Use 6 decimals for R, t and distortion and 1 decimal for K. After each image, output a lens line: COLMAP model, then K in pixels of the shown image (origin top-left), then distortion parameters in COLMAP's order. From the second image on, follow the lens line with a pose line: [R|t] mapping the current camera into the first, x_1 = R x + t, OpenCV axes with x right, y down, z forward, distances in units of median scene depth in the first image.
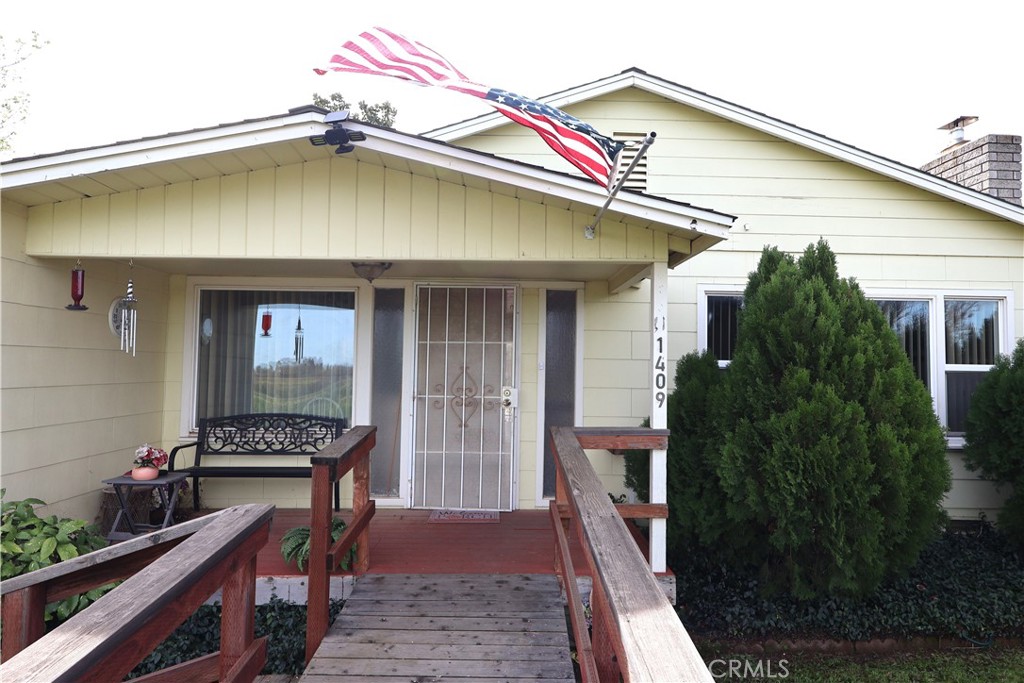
lens RADIAL K [[662.9, 0, 511.4], [0, 662.9, 338.2], [0, 0, 1]] dist [0.004717, -0.001887]
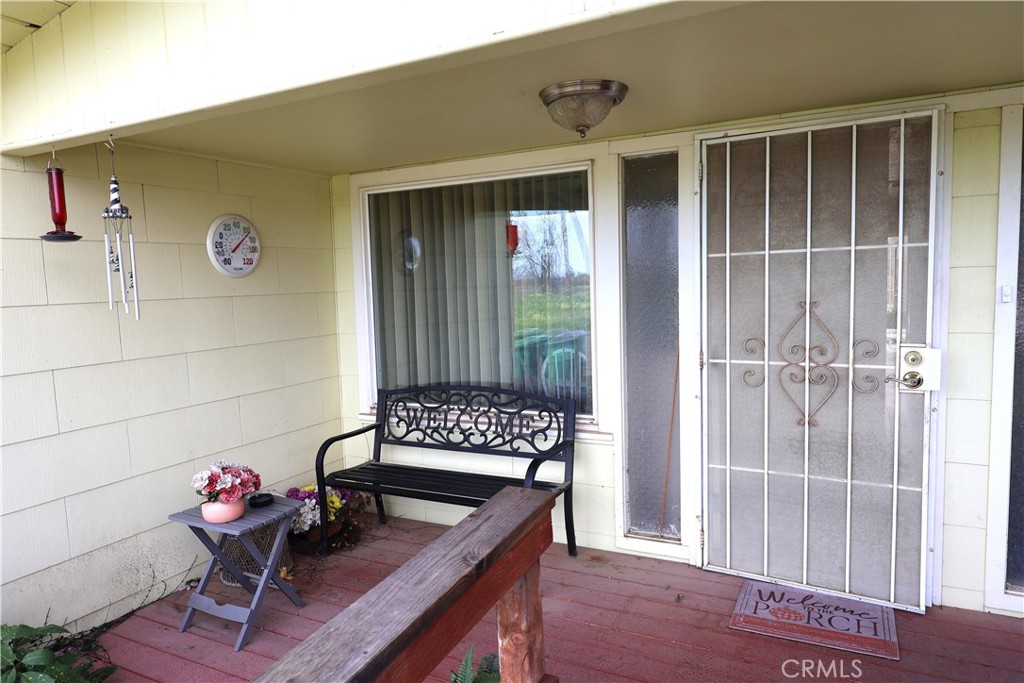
lens RADIAL K [[662.9, 0, 510.5], [0, 662.9, 332.0], [0, 0, 1]] dist [0.004717, -0.001887]
pose [[0.879221, -0.003162, -0.476403, -0.032058], [0.064978, 0.991429, 0.113339, -0.003120], [0.471961, -0.130606, 0.871891, 0.487714]]
